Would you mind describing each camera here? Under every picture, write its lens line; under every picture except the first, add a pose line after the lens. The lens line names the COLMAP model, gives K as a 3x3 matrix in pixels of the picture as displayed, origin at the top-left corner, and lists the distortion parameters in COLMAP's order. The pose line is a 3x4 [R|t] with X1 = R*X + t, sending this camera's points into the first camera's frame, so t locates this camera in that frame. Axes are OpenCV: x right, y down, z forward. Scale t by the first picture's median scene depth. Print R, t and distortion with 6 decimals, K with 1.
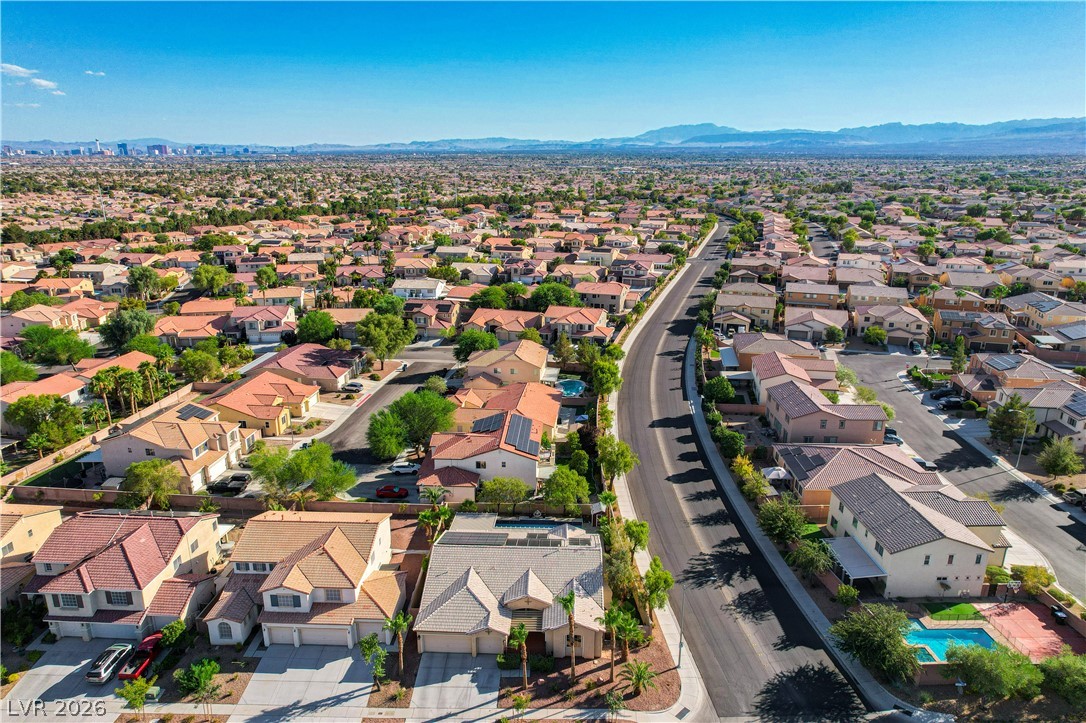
lens RADIAL K [[715.2, 0, 544.2], [0, 715.2, 366.7], [0, 0, 1]] dist [-0.039423, 0.051378]
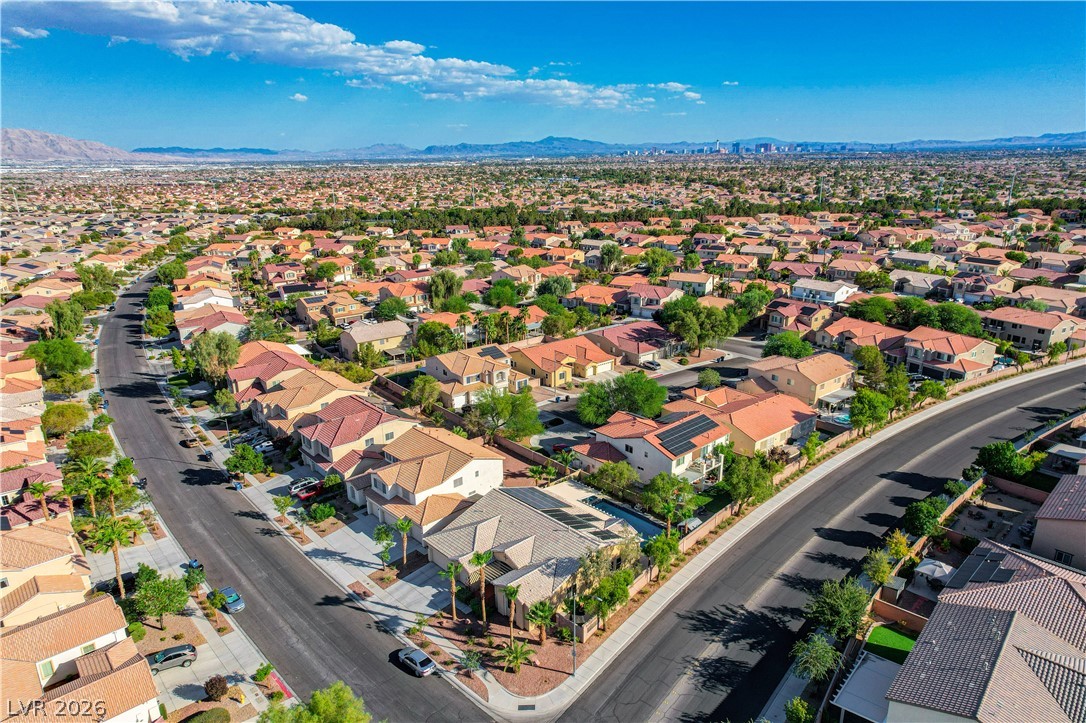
lens RADIAL K [[691.3, 0, 543.0], [0, 691.3, 361.5], [0, 0, 1]] dist [-0.044992, 0.059572]
pose [[0.707780, 0.195890, -0.678730, 0.681857], [-0.191591, 0.978004, 0.082474, -0.065256], [0.679956, 0.071666, 0.729742, 0.241608]]
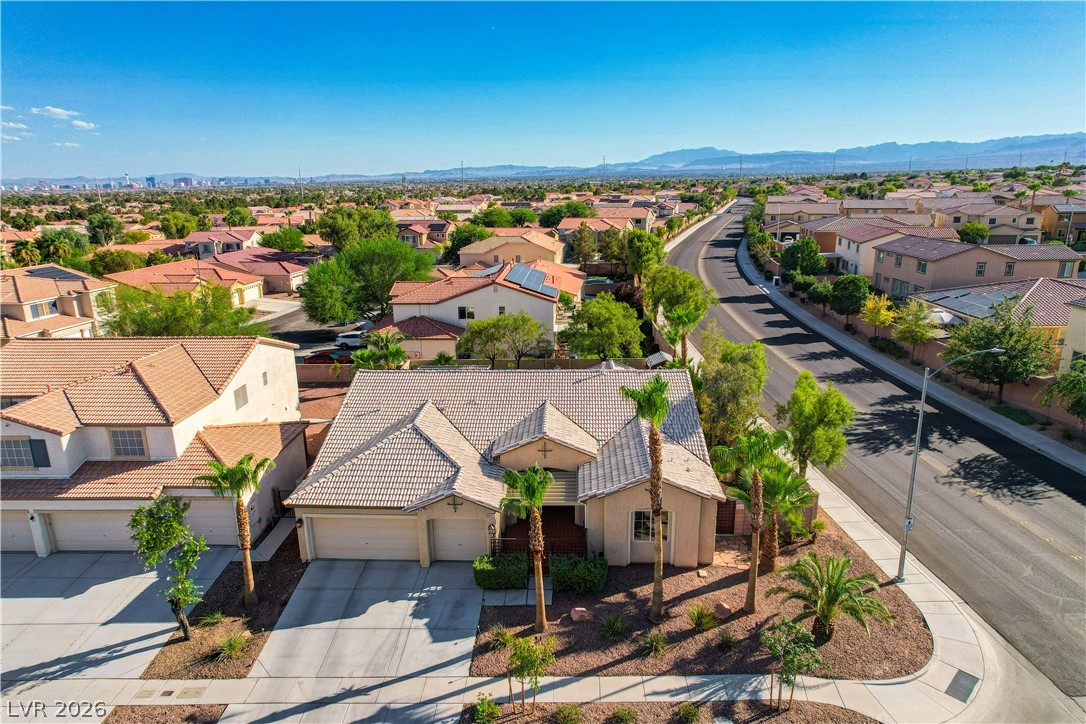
lens RADIAL K [[691.3, 0, 543.0], [0, 691.3, 362.0], [0, 0, 1]] dist [-0.044992, 0.059572]
pose [[0.999700, -0.017136, -0.017478, -0.015116], [0.016535, 0.999288, -0.033923, 0.287706], [0.018047, 0.033624, 0.999272, 0.553654]]
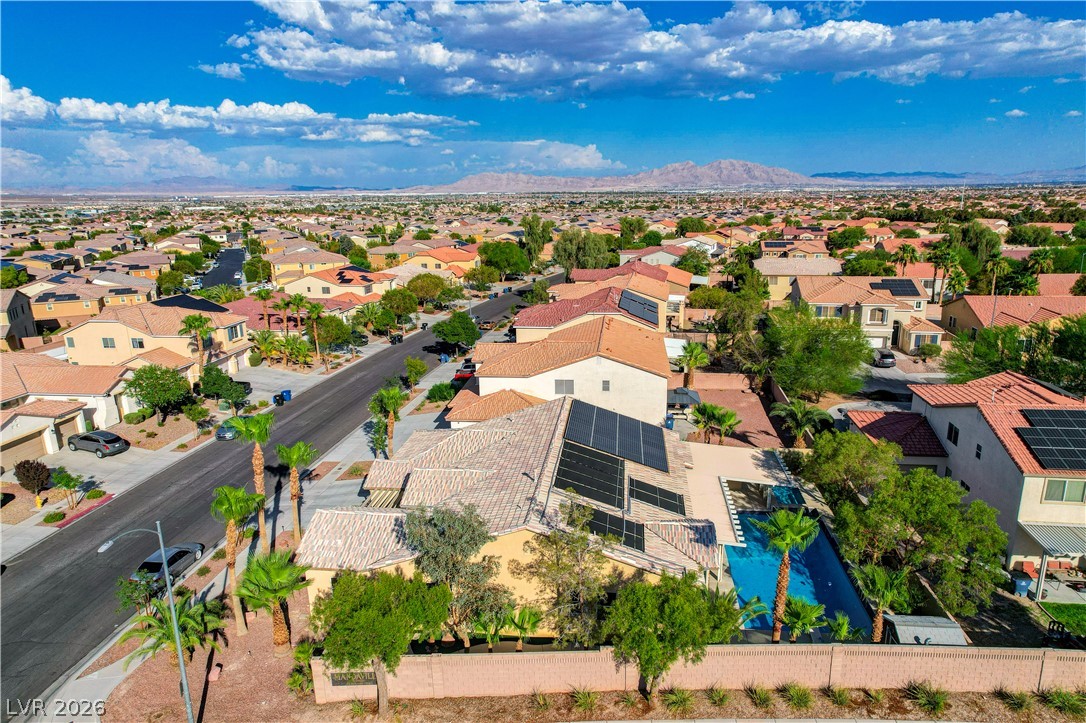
lens RADIAL K [[691.3, 0, 543.0], [0, 691.3, 361.5], [0, 0, 1]] dist [-0.044992, 0.059572]
pose [[-0.106933, 0.242735, -0.964181, 0.440119], [-0.268981, 0.926518, 0.263085, 0.081689], [0.957191, 0.287479, -0.033784, 1.085980]]
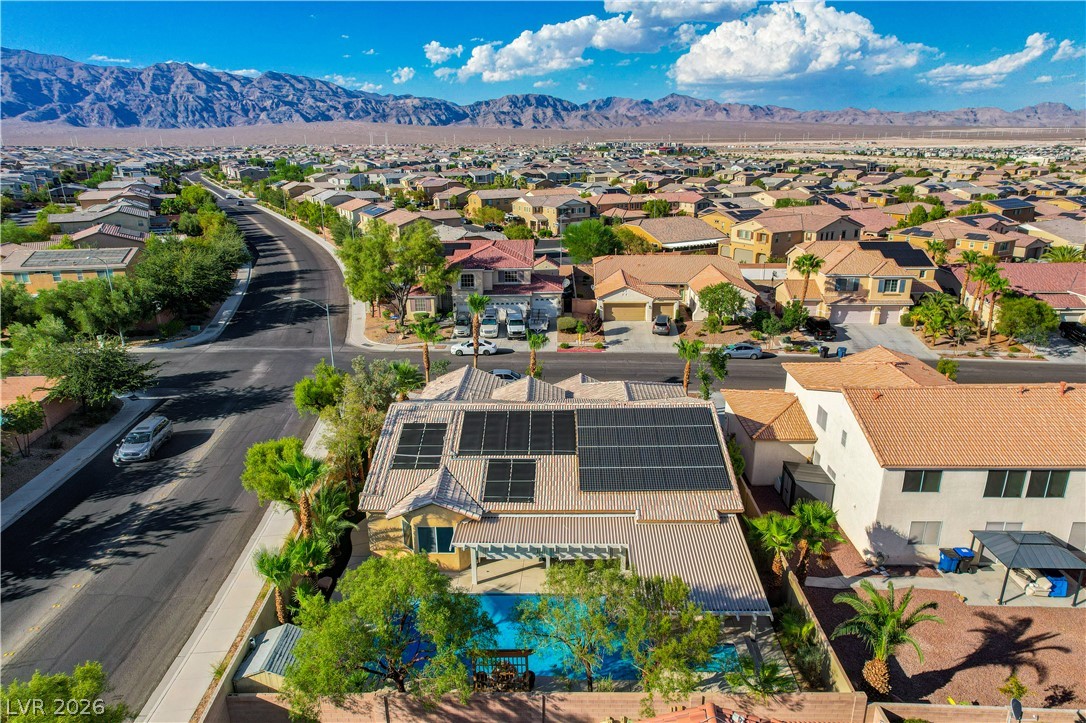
lens RADIAL K [[691.3, 0, 543.0], [0, 691.3, 361.5], [0, 0, 1]] dist [-0.044992, 0.059572]
pose [[-0.999971, 0.007308, -0.002116, -0.032520], [0.004781, 0.819932, 0.572440, -0.064575], [0.005919, 0.572414, -0.819944, 1.518605]]
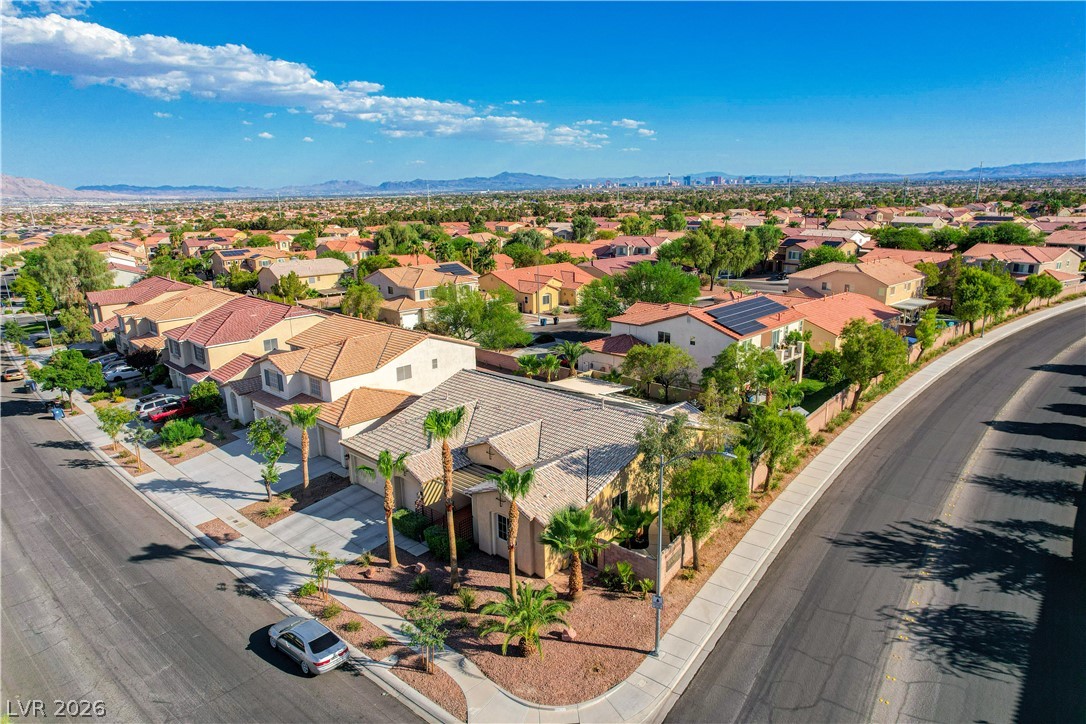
lens RADIAL K [[691.3, 0, 543.0], [0, 691.3, 362.0], [0, 0, 1]] dist [-0.044992, 0.059572]
pose [[0.751065, 0.146626, -0.643741, 0.366563], [-0.172096, 0.984799, 0.023522, 0.234614], [0.637404, 0.093119, 0.764882, 0.585190]]
